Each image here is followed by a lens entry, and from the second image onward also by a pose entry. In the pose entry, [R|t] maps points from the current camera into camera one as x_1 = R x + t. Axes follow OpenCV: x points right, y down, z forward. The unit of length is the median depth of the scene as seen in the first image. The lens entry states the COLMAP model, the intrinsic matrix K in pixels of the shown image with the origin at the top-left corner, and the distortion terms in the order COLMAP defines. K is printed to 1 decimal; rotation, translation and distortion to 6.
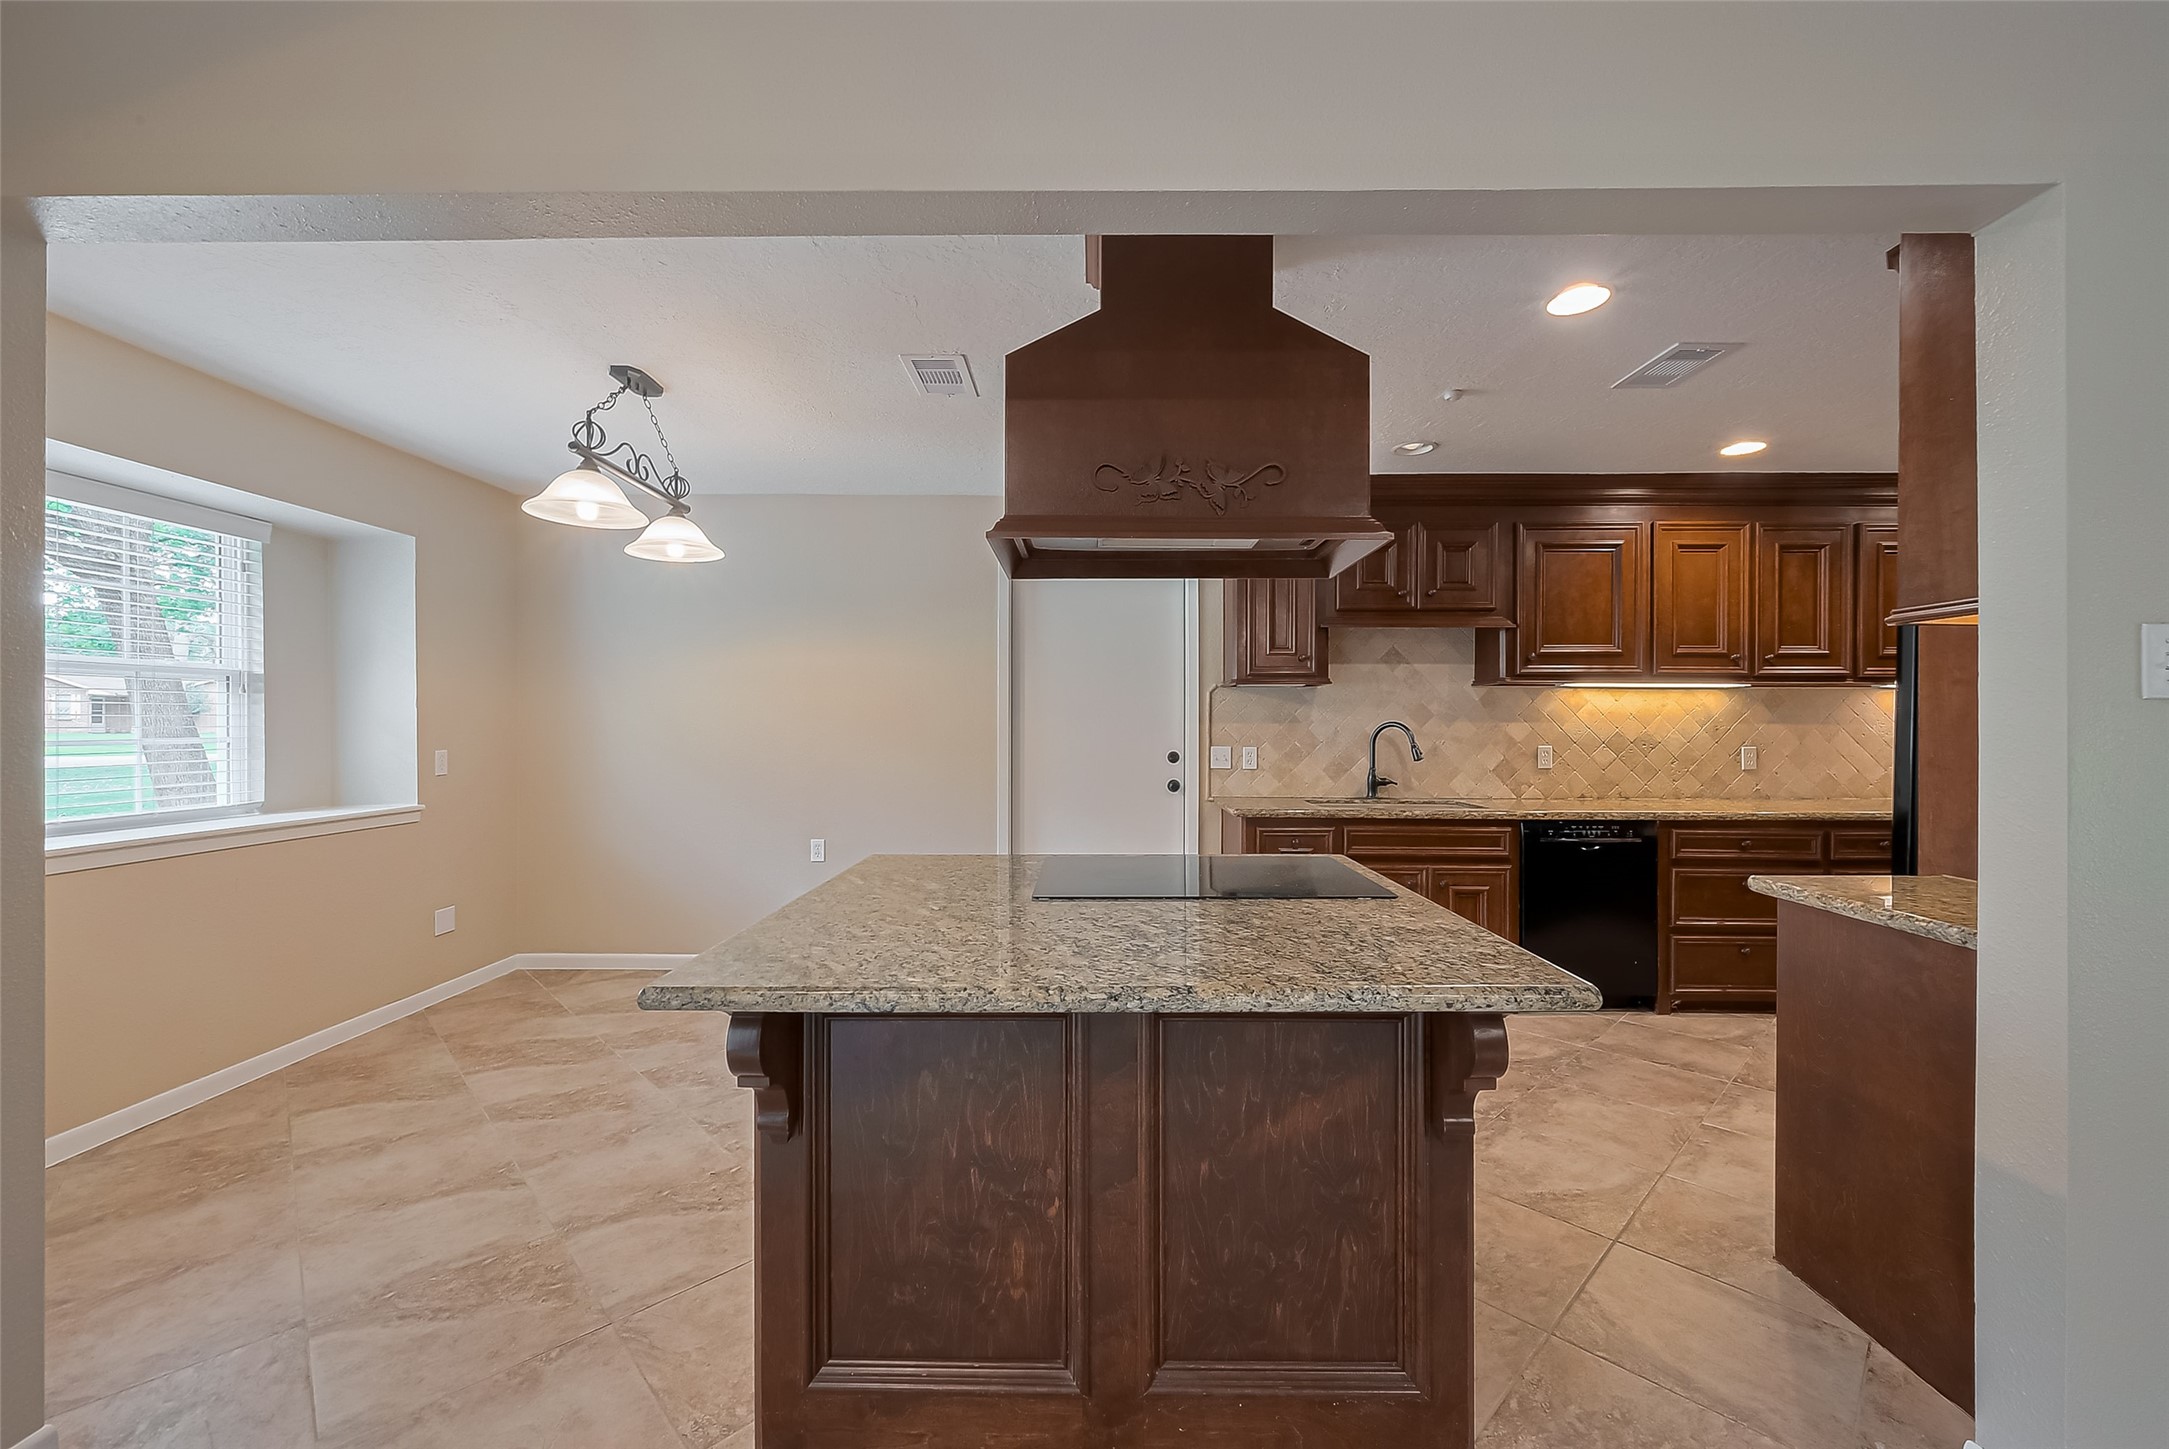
lens RADIAL K [[865.9, 0, 1086.2], [0, 865.9, 729.5], [0, 0, 1]] dist [0.001631, -0.000611]
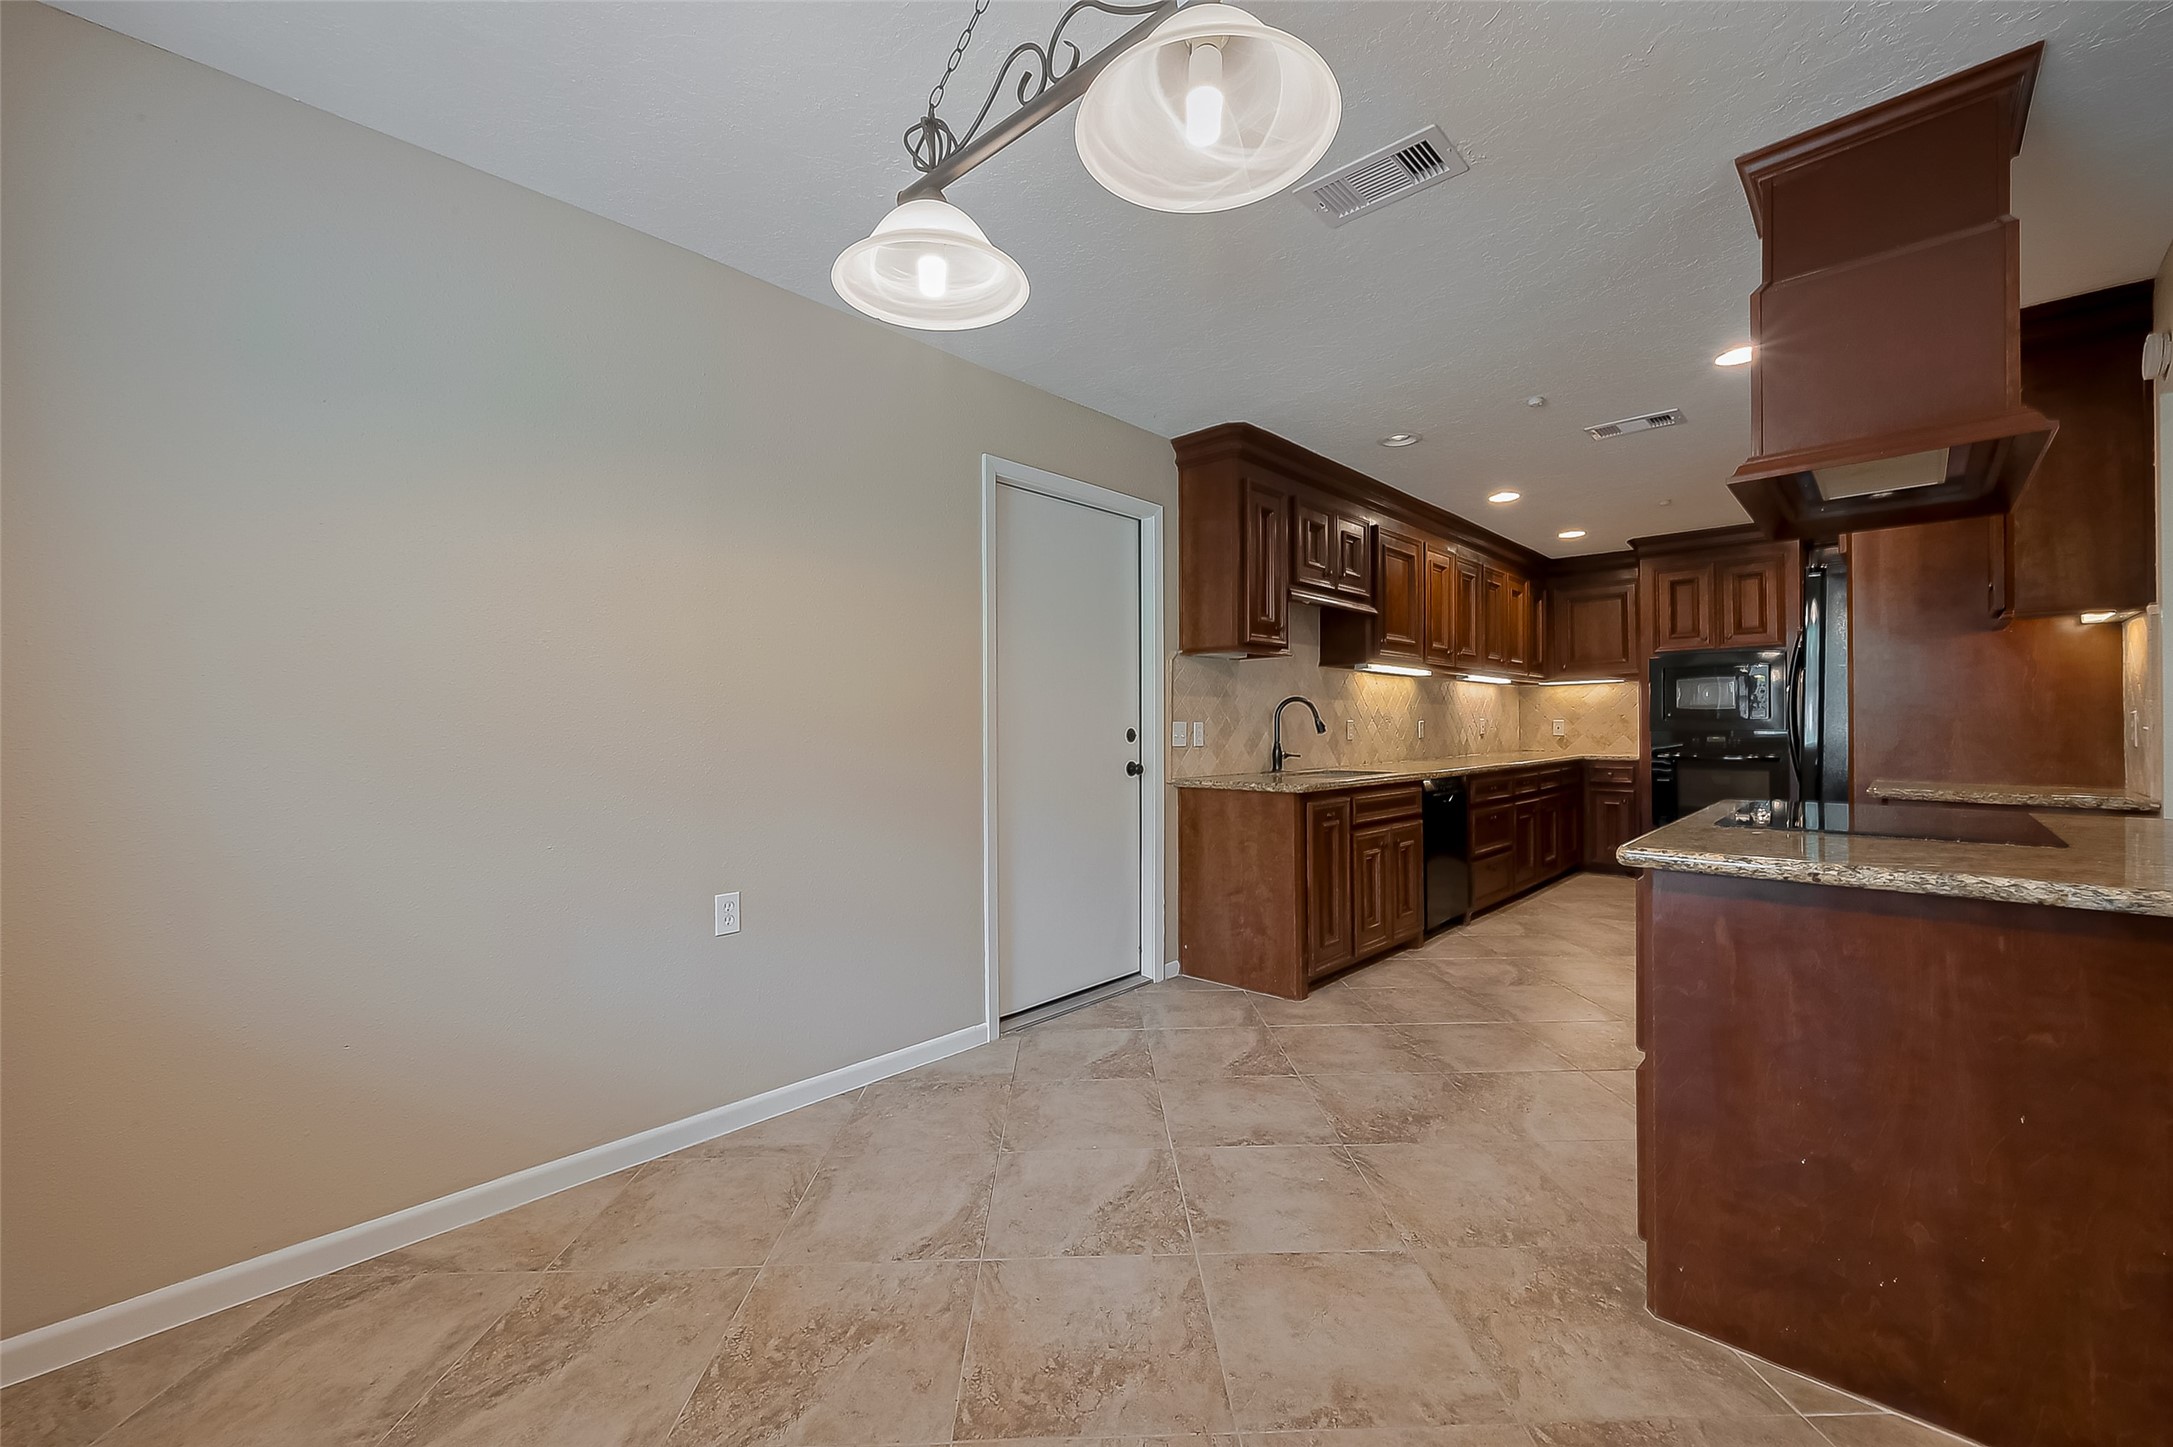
lens RADIAL K [[867.5, 0, 1093.4], [0, 867.5, 725.3], [0, 0, 1]] dist [0.001631, -0.000611]
pose [[0.674776, -0.005162, 0.738004, -0.595513], [0.011264, 0.999931, -0.003305, 0.026827], [-0.737936, 0.010543, 0.674788, 0.487941]]
